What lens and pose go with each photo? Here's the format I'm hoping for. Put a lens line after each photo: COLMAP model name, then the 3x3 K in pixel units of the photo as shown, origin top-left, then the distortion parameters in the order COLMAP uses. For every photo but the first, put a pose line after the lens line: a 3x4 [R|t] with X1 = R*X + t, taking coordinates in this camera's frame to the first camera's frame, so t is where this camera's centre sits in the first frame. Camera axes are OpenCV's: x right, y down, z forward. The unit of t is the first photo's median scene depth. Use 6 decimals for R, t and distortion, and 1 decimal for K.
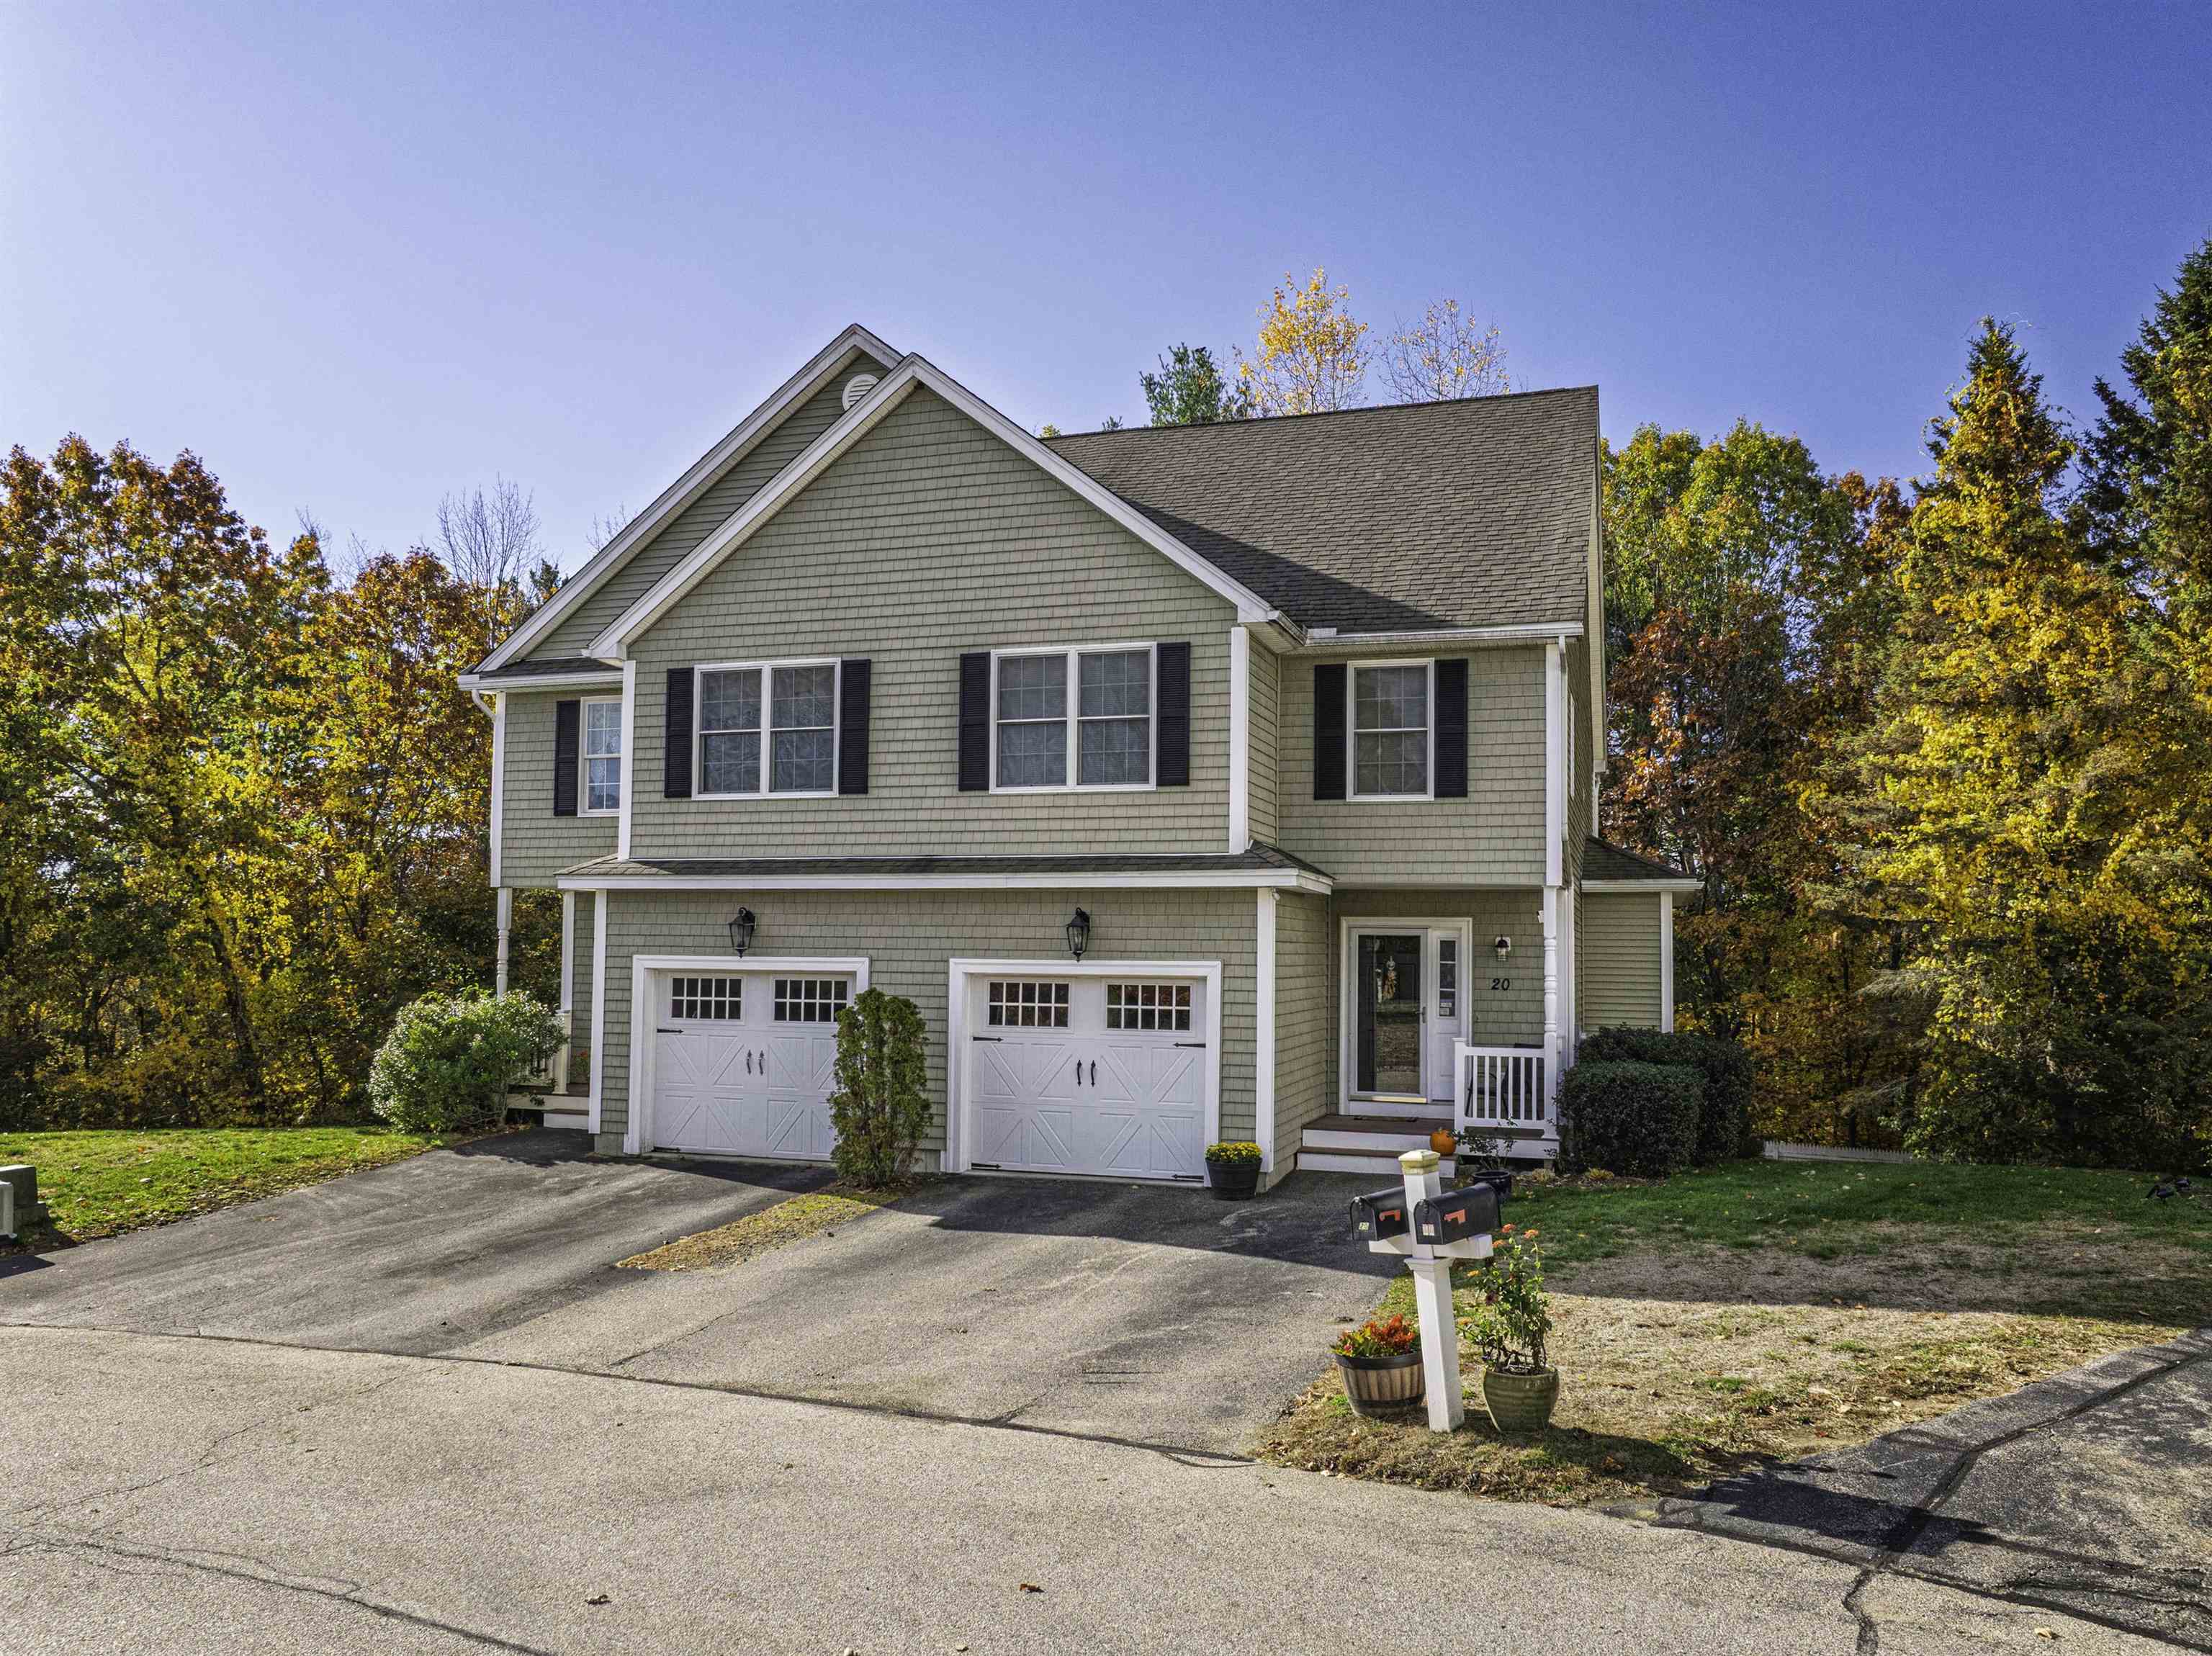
lens RADIAL K [[1636.7, 0, 1108.3], [0, 1636.7, 875.9], [0, 0, 1]] dist [-0.034986, -0.005218]
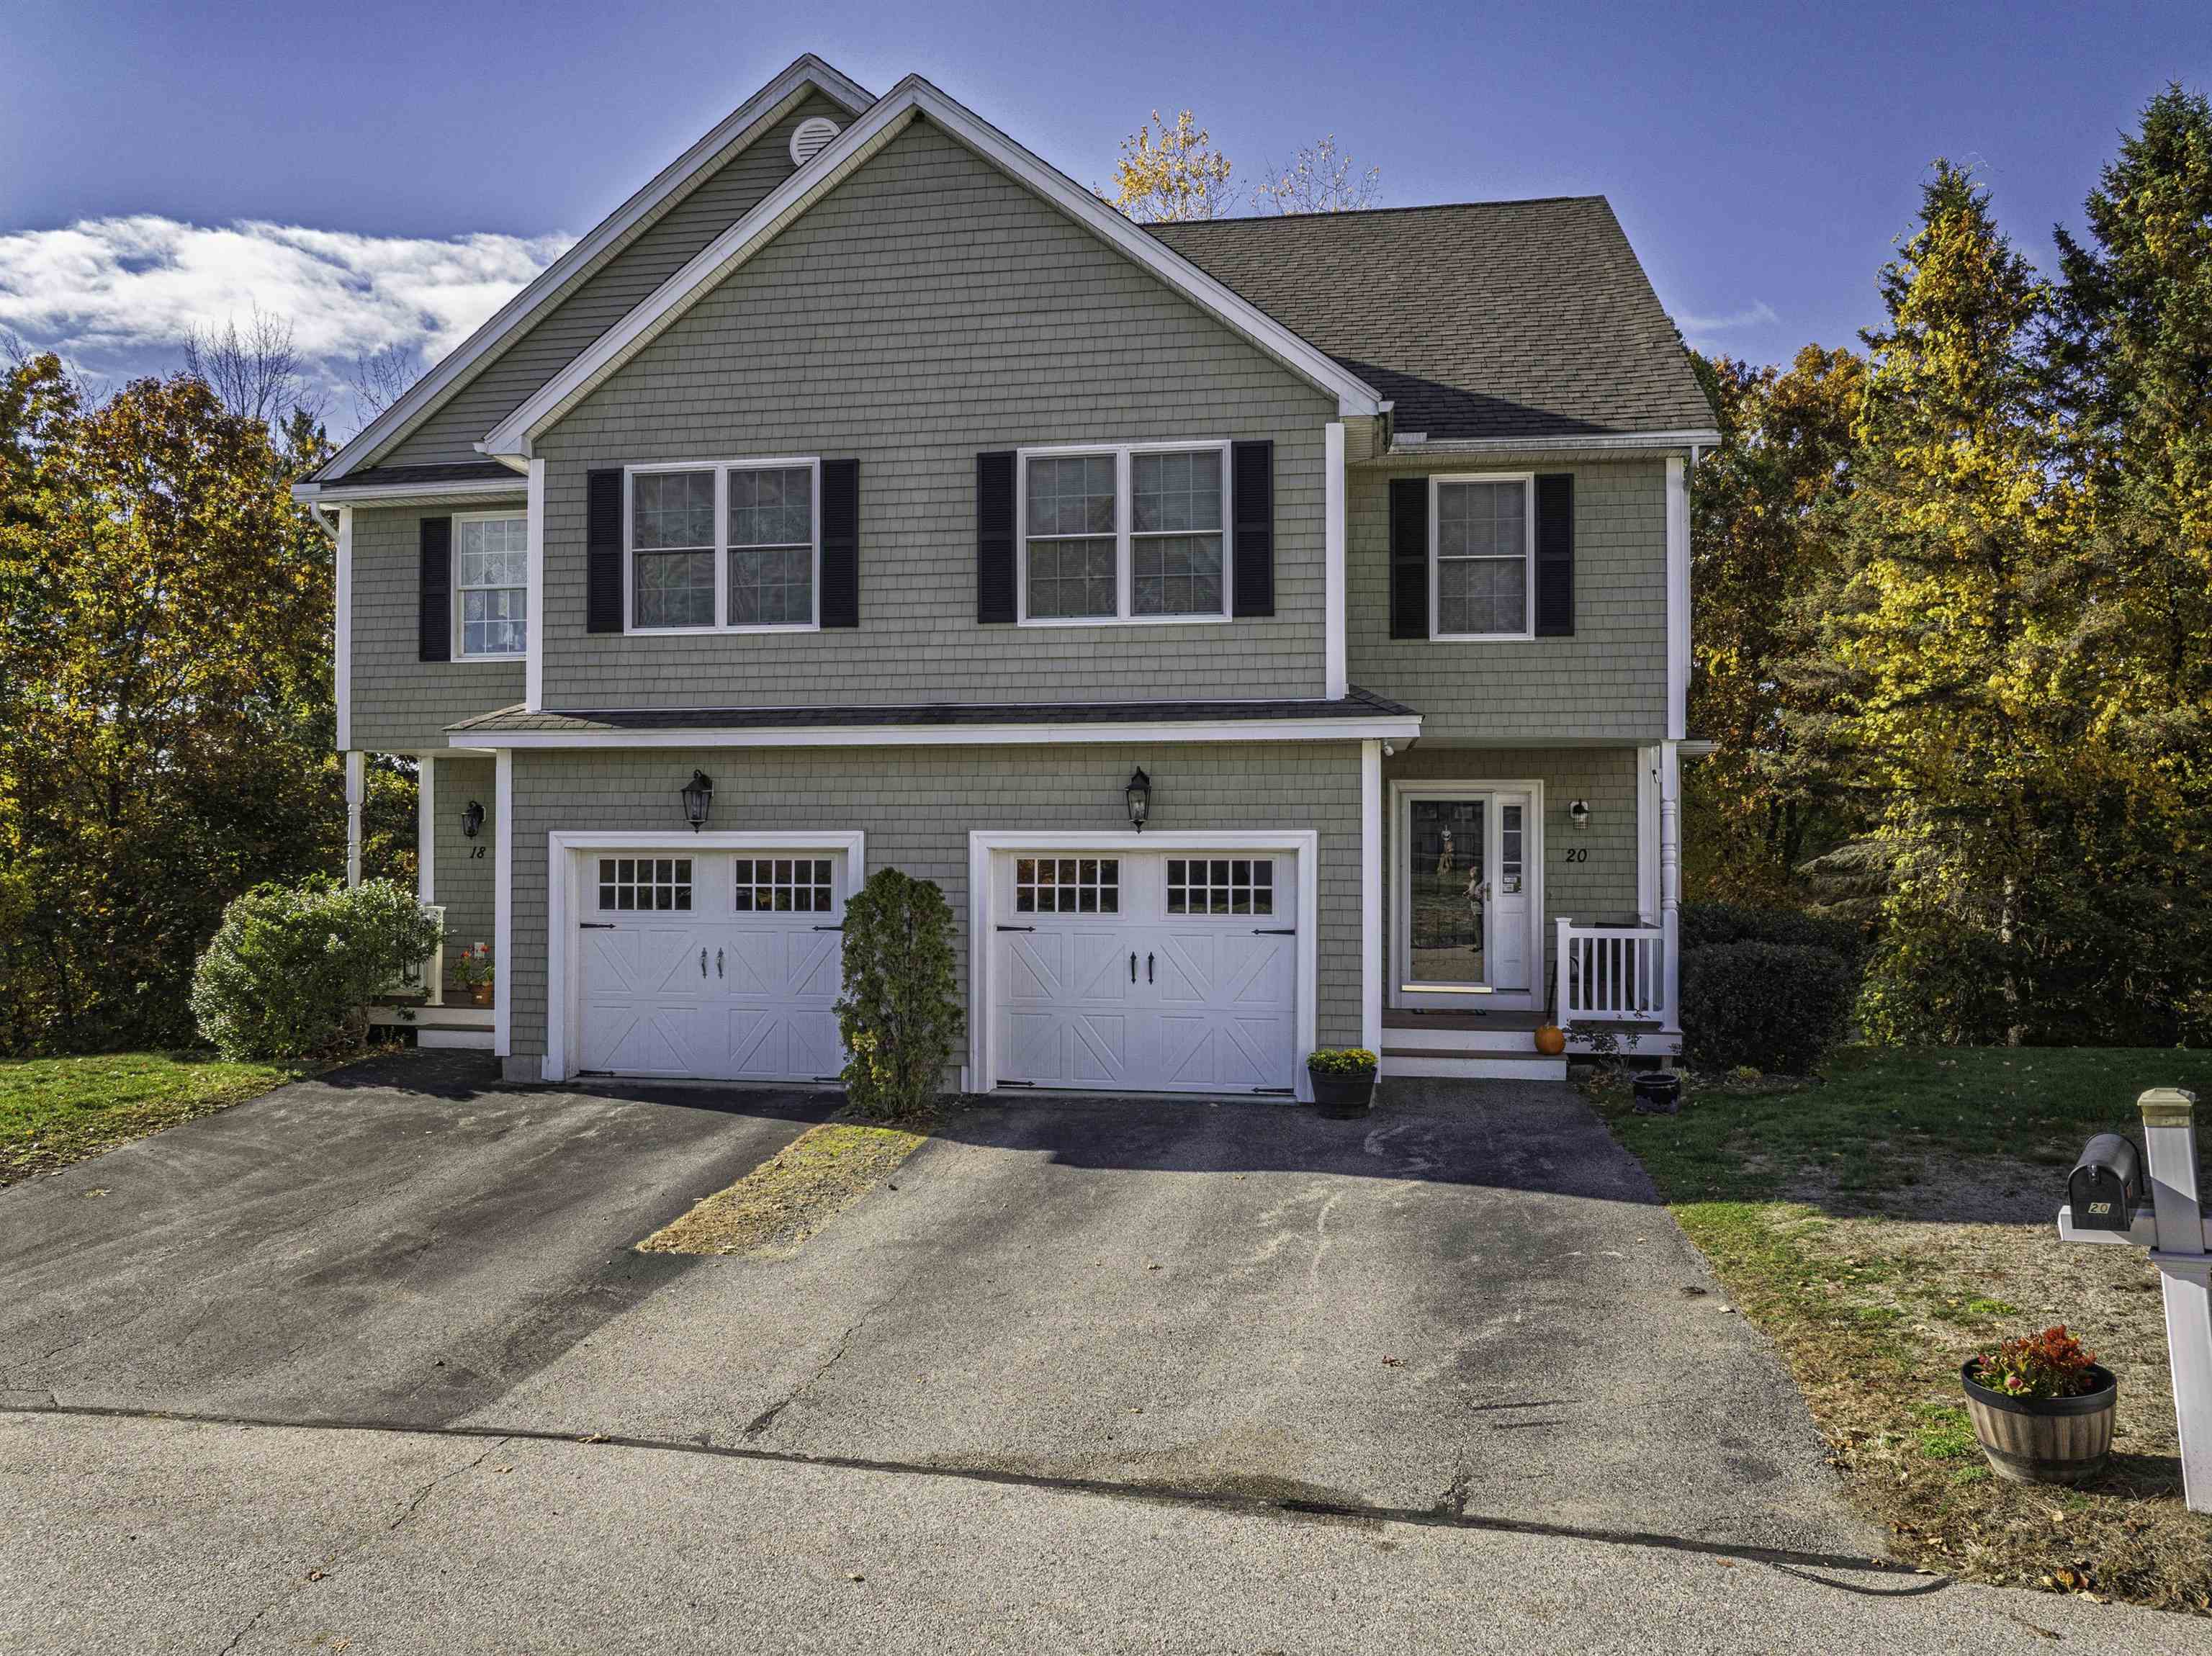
lens RADIAL K [[1603.5, 0, 1075.9], [0, 1603.5, 828.1], [0, 0, 1]] dist [-0.041736, 0.006851]
pose [[0.989867, -0.009112, 0.141706, -0.155154], [0.003363, 0.999163, 0.040759, 0.016898], [-0.141959, -0.039869, 0.989069, 0.205485]]
